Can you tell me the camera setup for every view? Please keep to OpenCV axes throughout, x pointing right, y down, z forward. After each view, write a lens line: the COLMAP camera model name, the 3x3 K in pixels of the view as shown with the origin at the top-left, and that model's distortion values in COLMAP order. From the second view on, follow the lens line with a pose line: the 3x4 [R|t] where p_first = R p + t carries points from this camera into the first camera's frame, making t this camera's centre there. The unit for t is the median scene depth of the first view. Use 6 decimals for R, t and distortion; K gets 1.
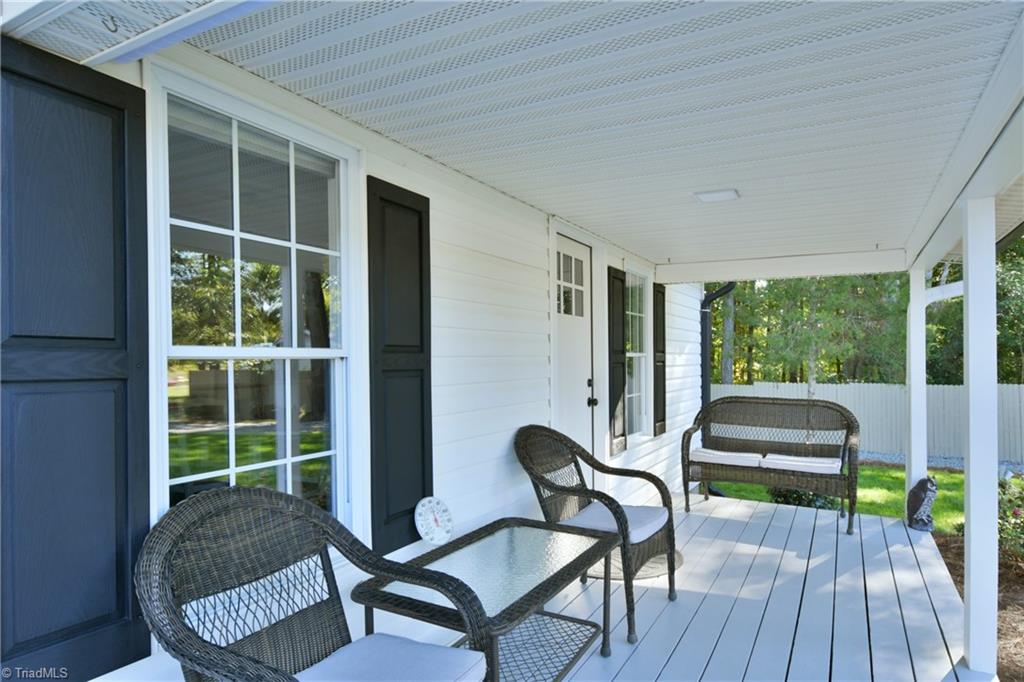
lens RADIAL K [[584.9, 0, 516.7], [0, 584.9, 356.5], [0, 0, 1]] dist [0.022249, -0.000048]
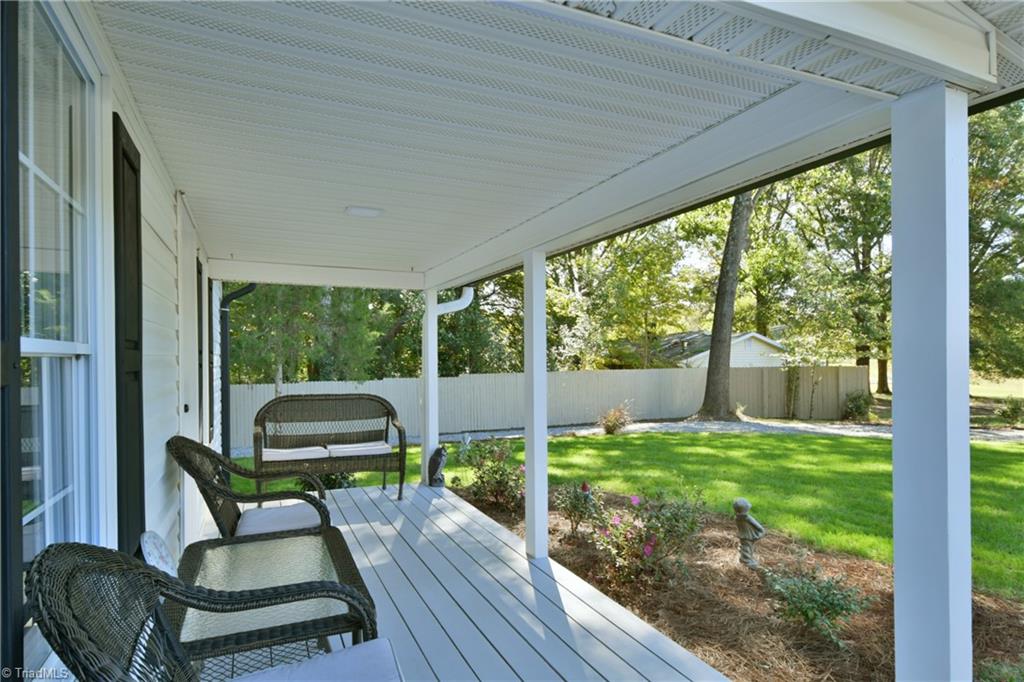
lens RADIAL K [[584.9, 0, 516.7], [0, 584.9, 356.5], [0, 0, 1]] dist [0.022249, -0.000048]
pose [[0.592642, -0.001605, 0.805465, -0.272088], [0.004615, 0.999988, -0.001404, 0.003049], [-0.805453, 0.004549, 0.592642, 0.069252]]
